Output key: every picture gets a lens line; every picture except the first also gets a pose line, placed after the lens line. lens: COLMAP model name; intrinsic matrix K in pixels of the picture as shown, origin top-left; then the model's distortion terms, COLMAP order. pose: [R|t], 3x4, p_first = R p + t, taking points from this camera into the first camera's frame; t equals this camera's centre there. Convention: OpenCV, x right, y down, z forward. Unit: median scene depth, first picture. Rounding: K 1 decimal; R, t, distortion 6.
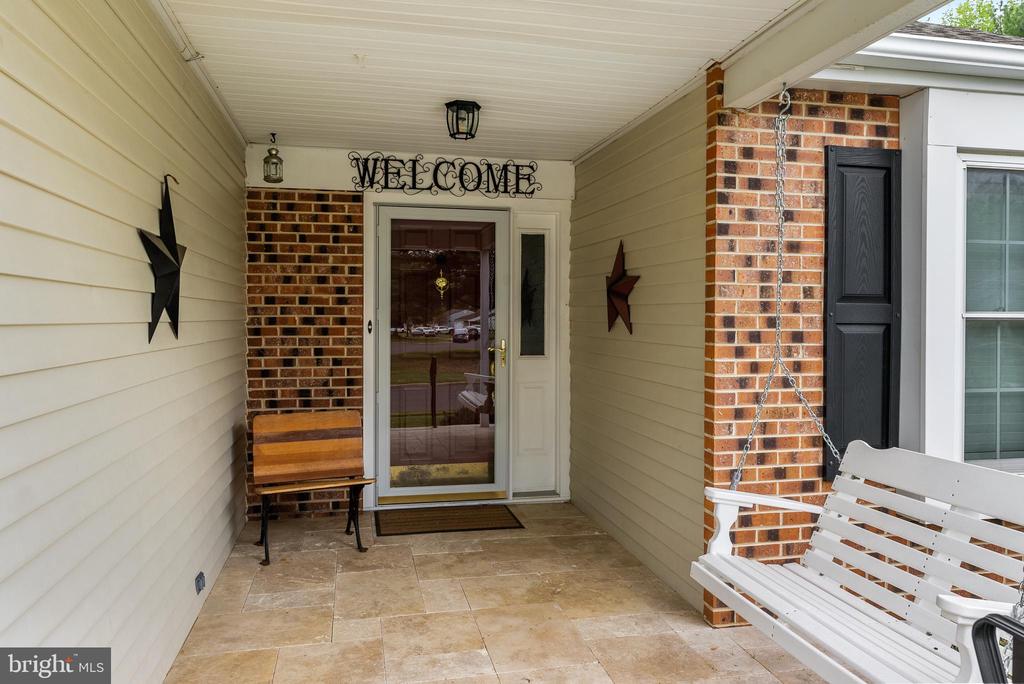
lens RADIAL K [[732.8, 0, 512.2], [0, 732.8, 320.0], [0, 0, 1]] dist [-0.009305, -0.001480]
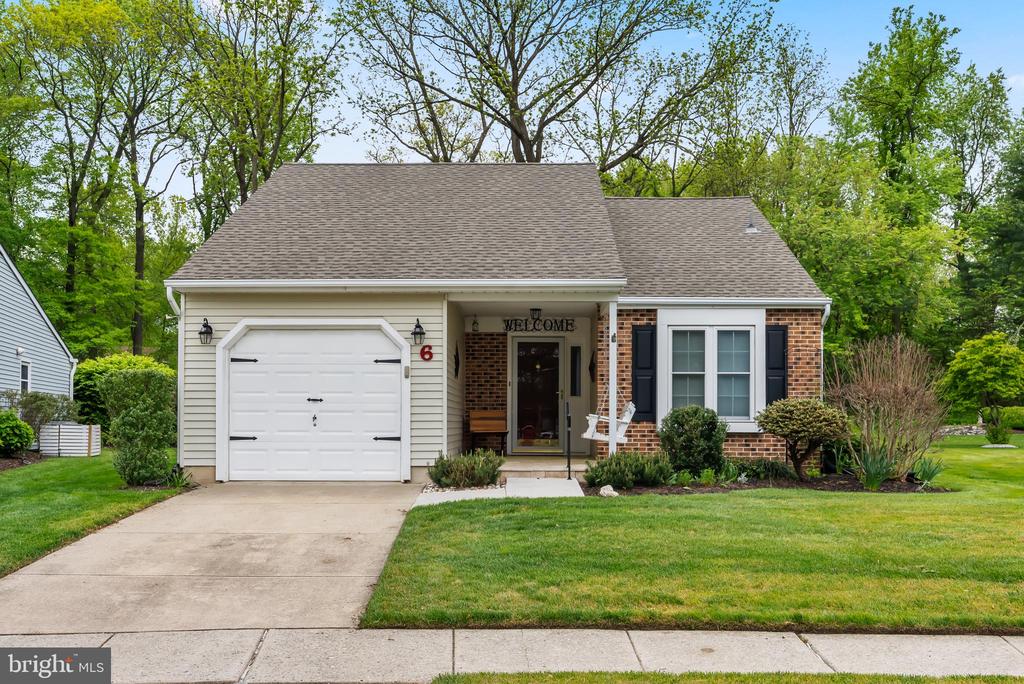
lens RADIAL K [[1089.0, 0, 514.1], [0, 1089.0, 346.5], [0, 0, 1]] dist [-0.071892, 0.000000]
pose [[0.972951, -0.017900, -0.230317, 1.059414], [0.000440, 0.997135, -0.075640, 0.252615], [0.231011, 0.073493, 0.970172, -4.094700]]
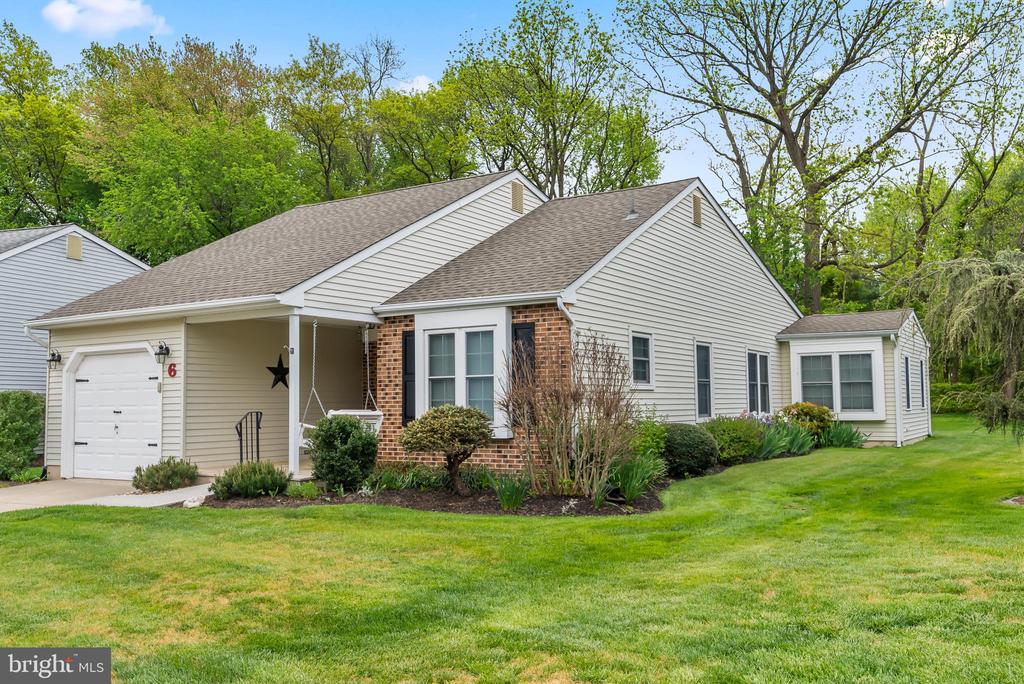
lens RADIAL K [[897.0, 0, 509.2], [0, 897.0, 337.8], [0, 0, 1]] dist [-0.021941, -0.004268]
pose [[0.721308, -0.063713, -0.689677, 3.738708], [0.015608, 0.997002, -0.075779, 0.129957], [0.692438, 0.043895, 0.720141, -1.744180]]
